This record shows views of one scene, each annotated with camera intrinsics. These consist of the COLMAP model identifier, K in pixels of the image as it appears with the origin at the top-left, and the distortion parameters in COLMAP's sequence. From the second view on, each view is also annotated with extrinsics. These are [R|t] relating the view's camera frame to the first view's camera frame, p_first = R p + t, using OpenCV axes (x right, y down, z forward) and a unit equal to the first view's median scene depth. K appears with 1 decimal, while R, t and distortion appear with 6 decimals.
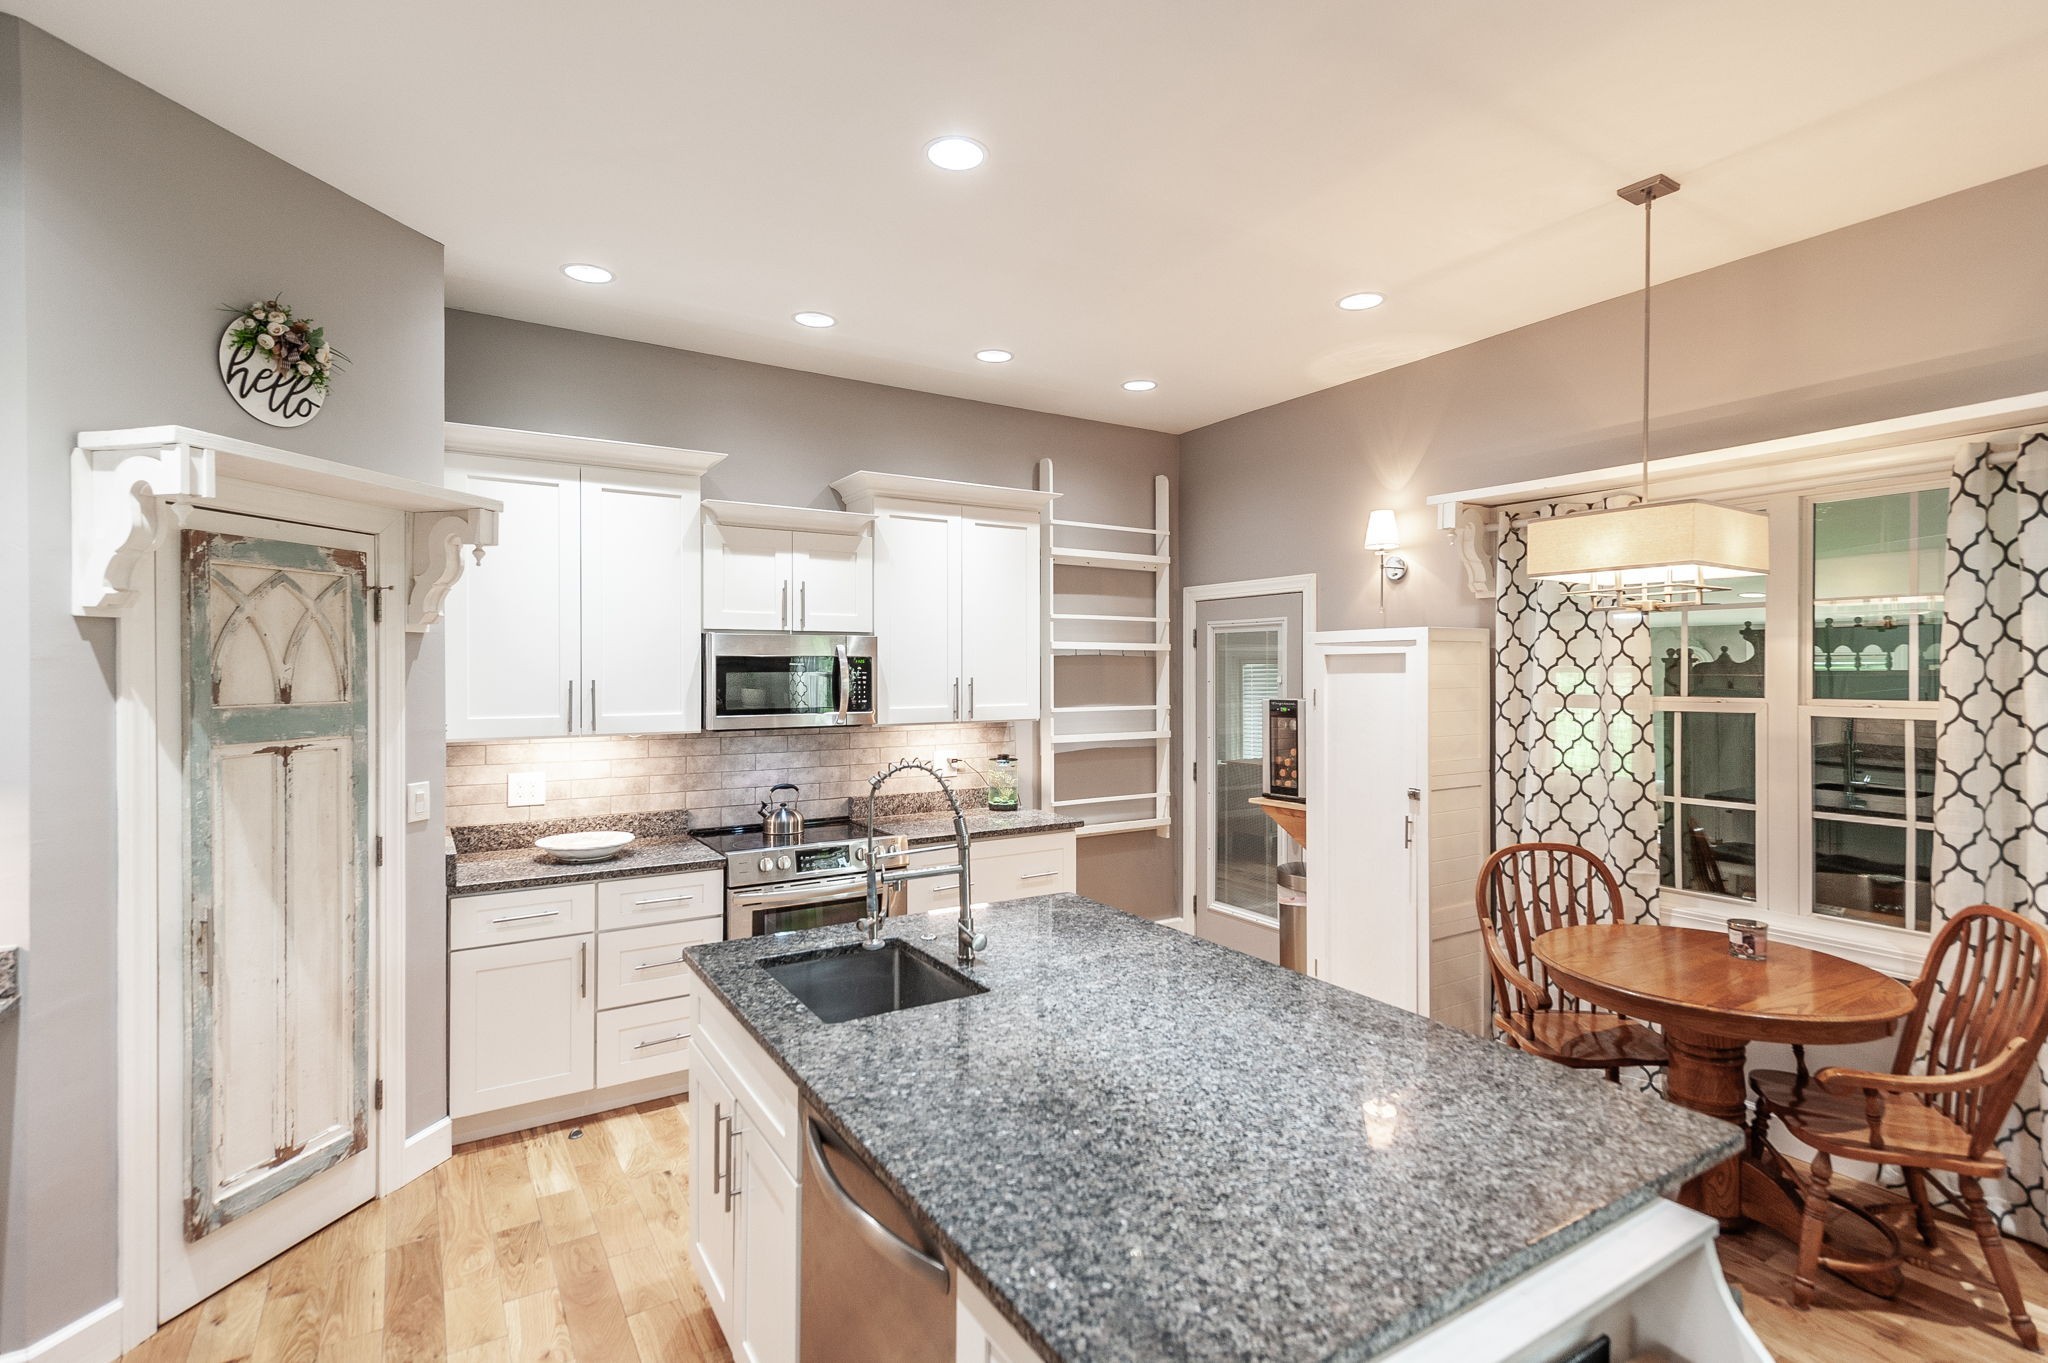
lens RADIAL K [[964.7, 0, 1030.6], [0, 964.7, 676.0], [0, 0, 1]] dist [0.010476, -0.002944]
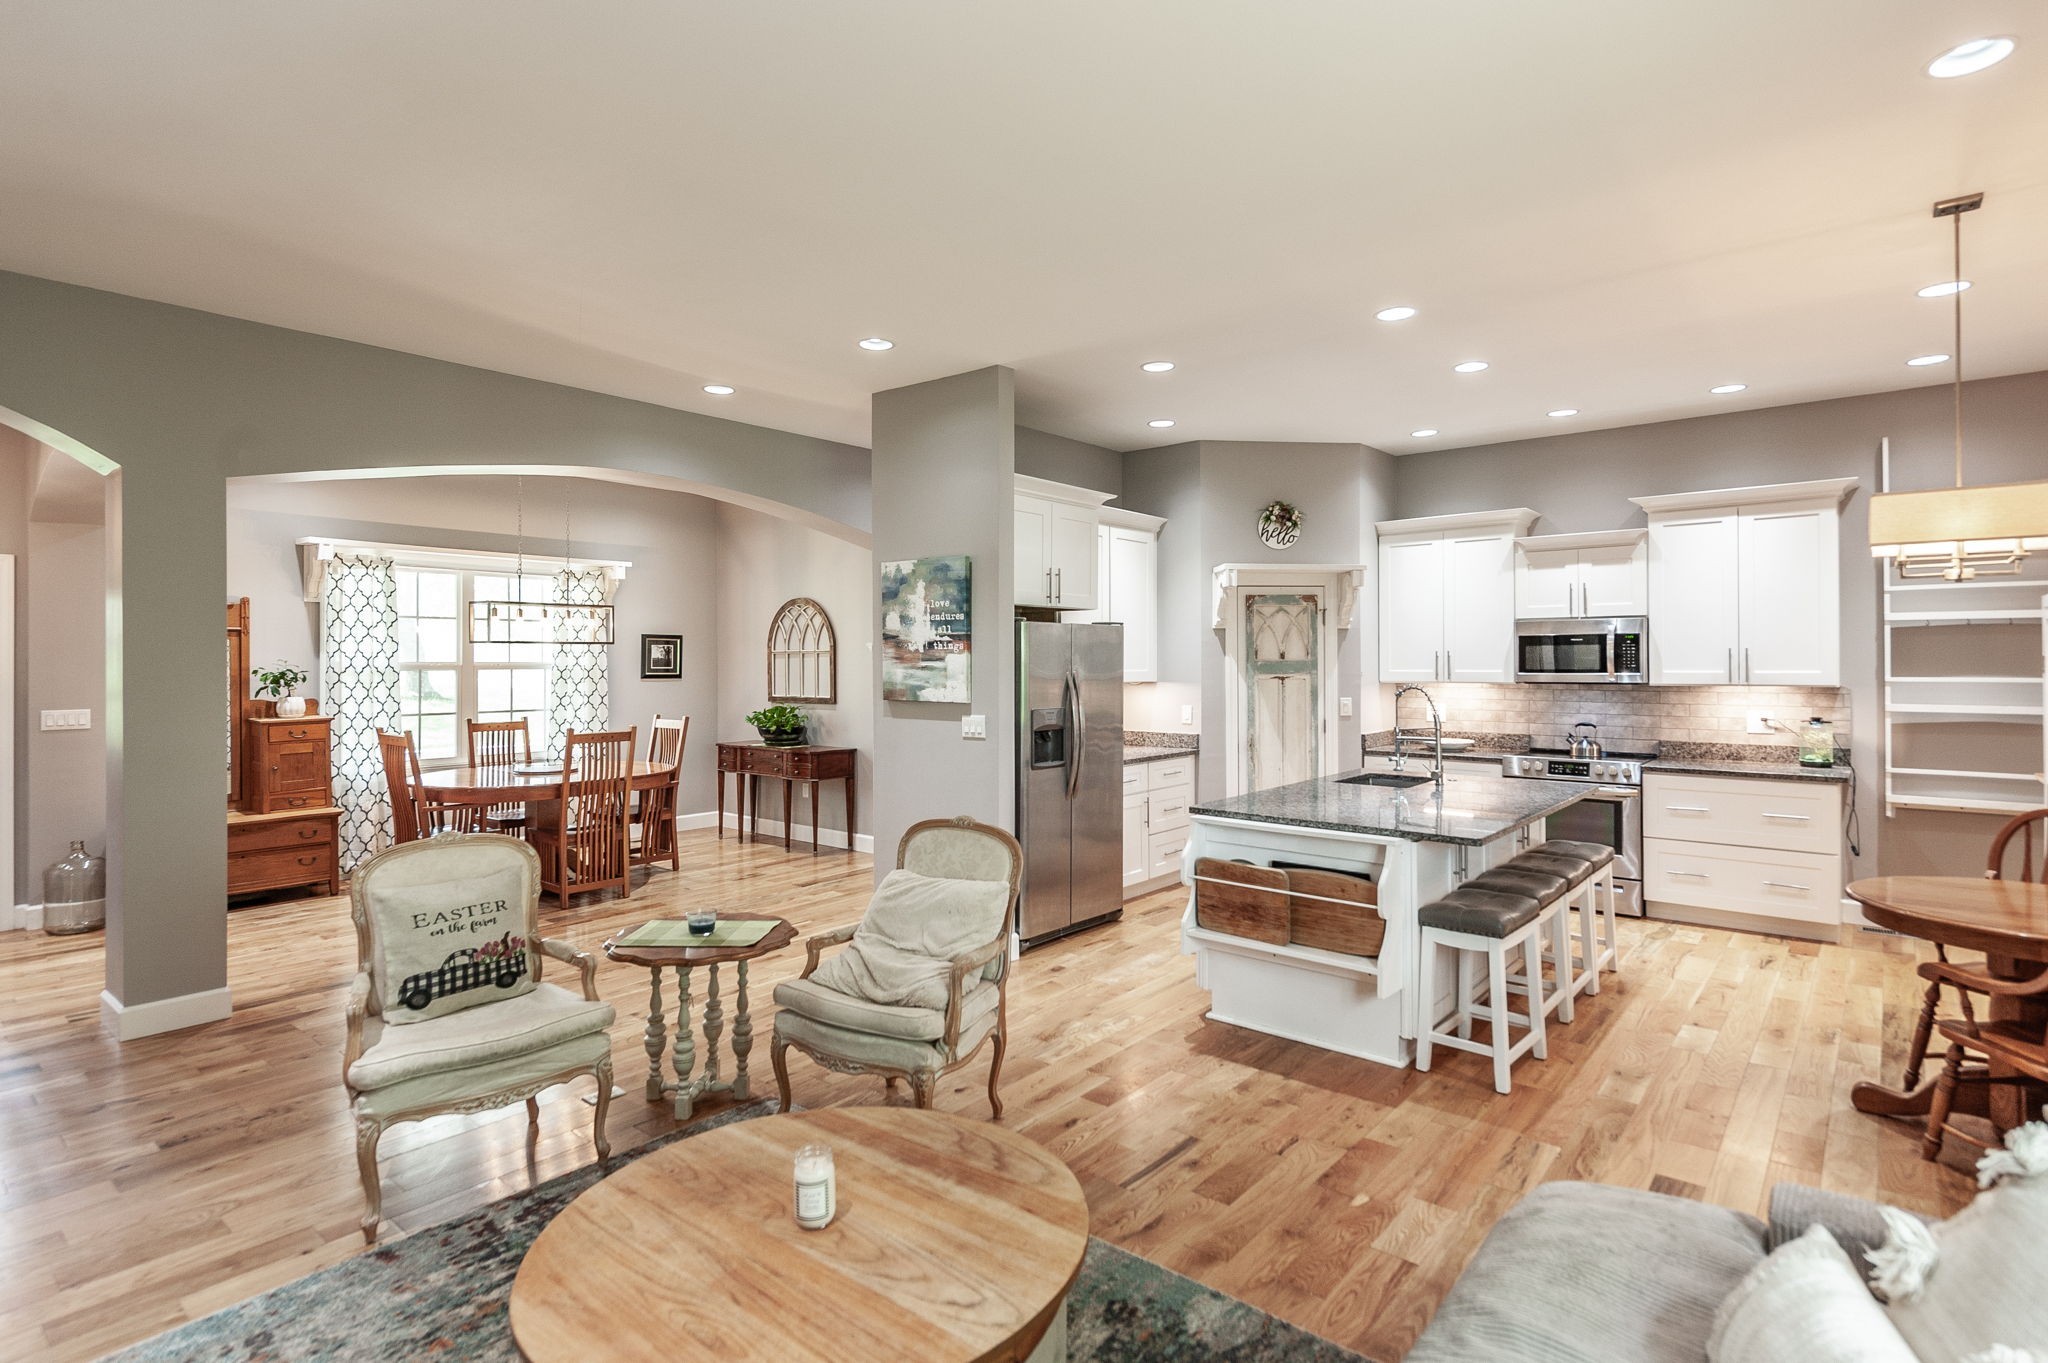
lens RADIAL K [[1032.9, 0, 1048.3], [0, 1032.9, 669.4], [0, 0, 1]] dist [0.010506, 0.000521]
pose [[0.328487, 0.009910, -0.944457, 1.030743], [-0.000744, 0.999947, 0.010233, 0.018329], [0.944508, -0.002658, 0.328477, -0.296189]]
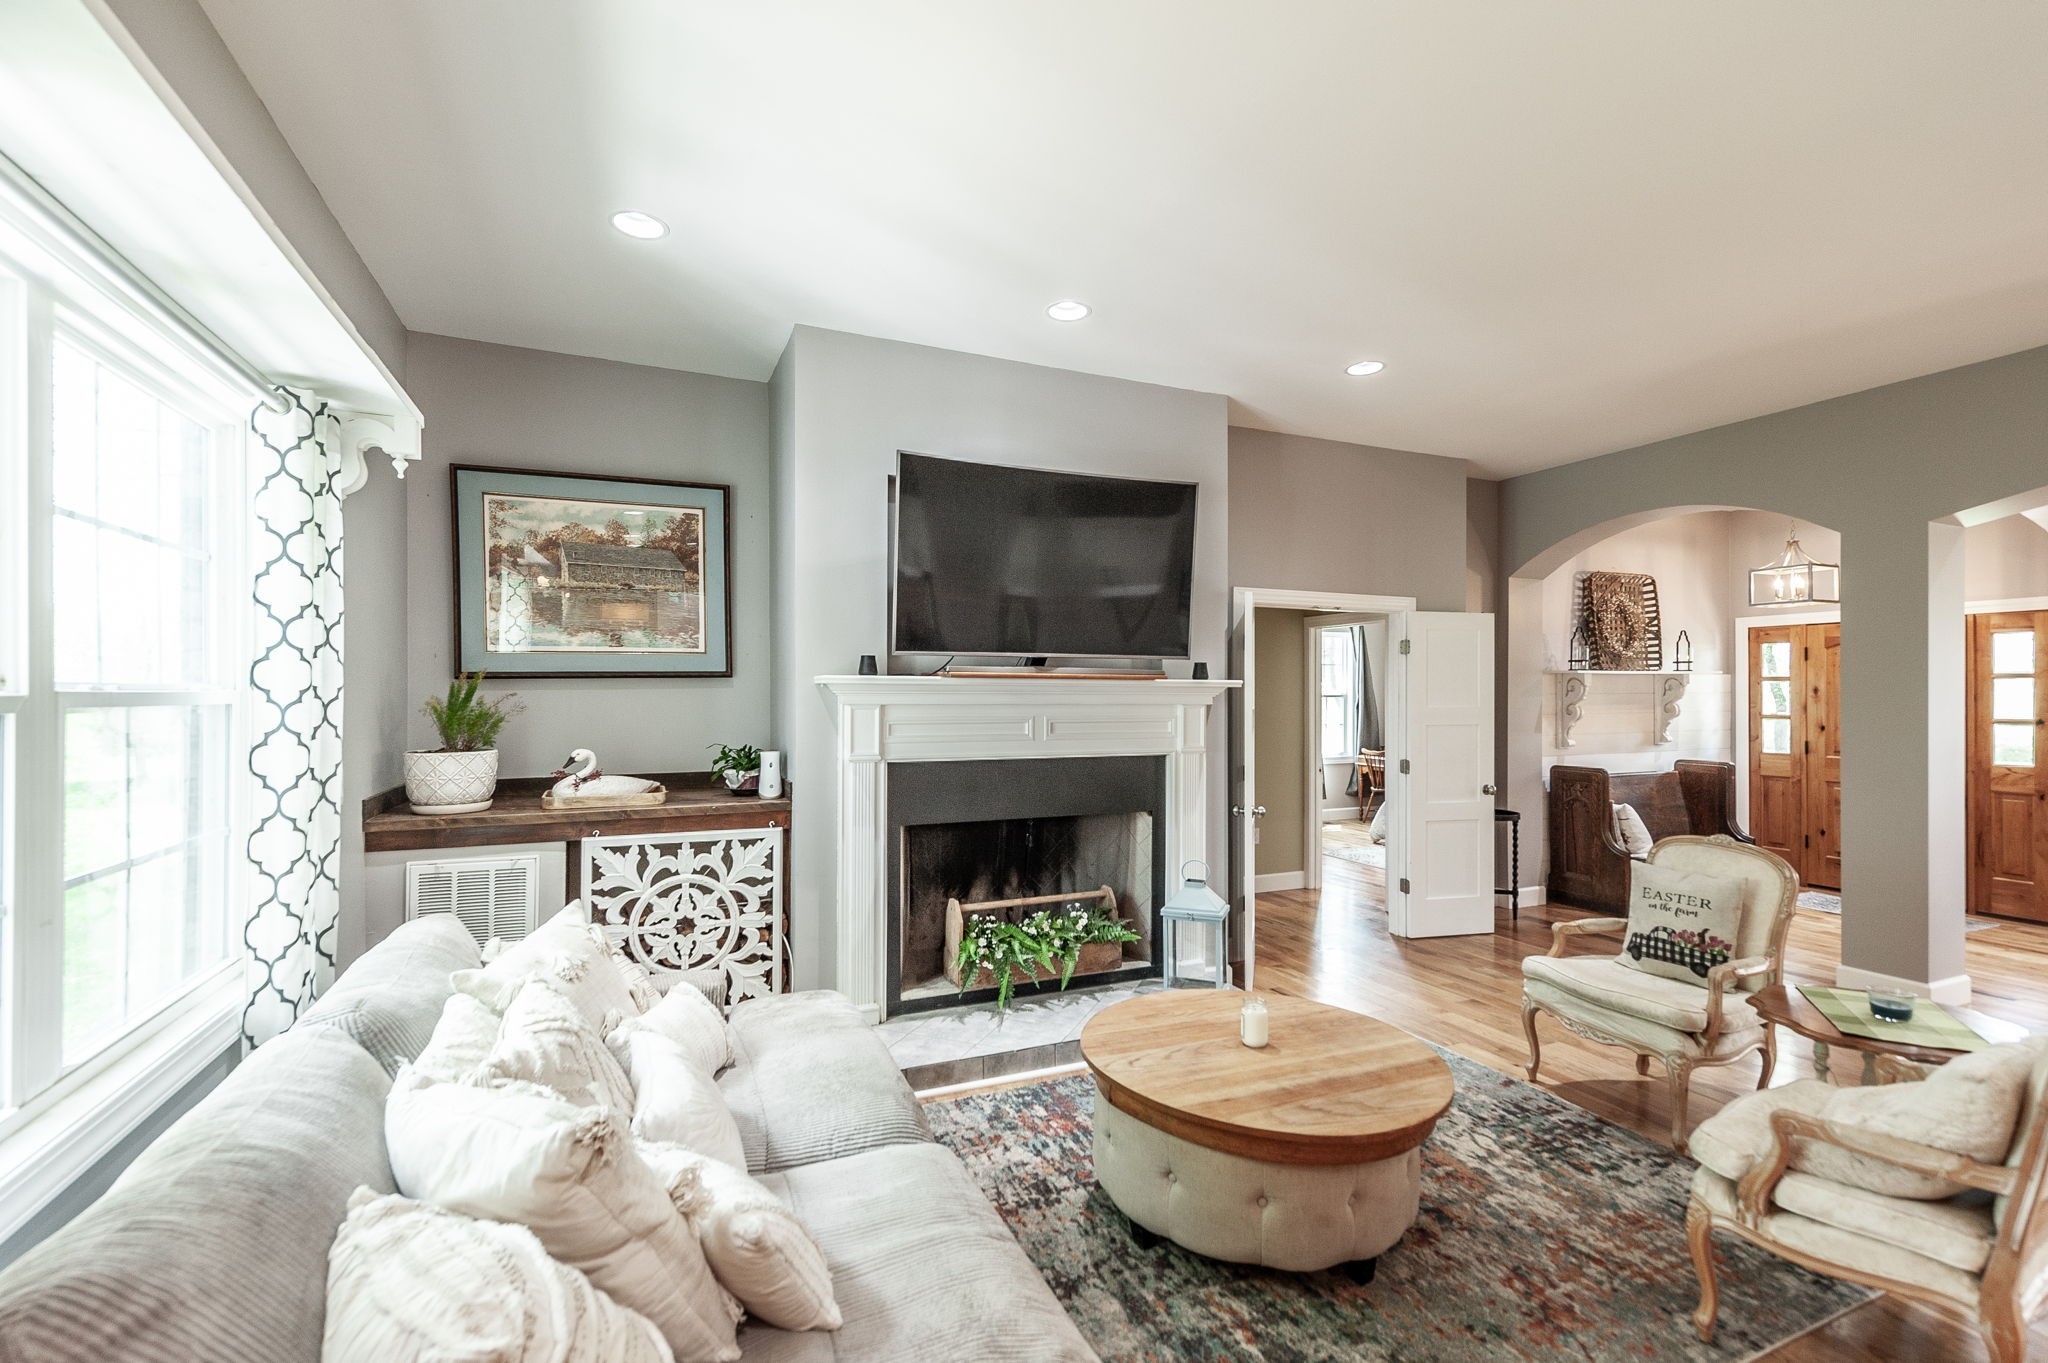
lens RADIAL K [[899.8, 0, 1022.6], [0, 899.8, 691.3], [0, 0, 1]] dist [0.007151, -0.000519]
pose [[-0.989094, -0.002139, 0.147273, 0.602860], [-0.001991, 0.999997, 0.001152, 0.024631], [-0.147275, 0.000847, -0.989095, 0.443640]]
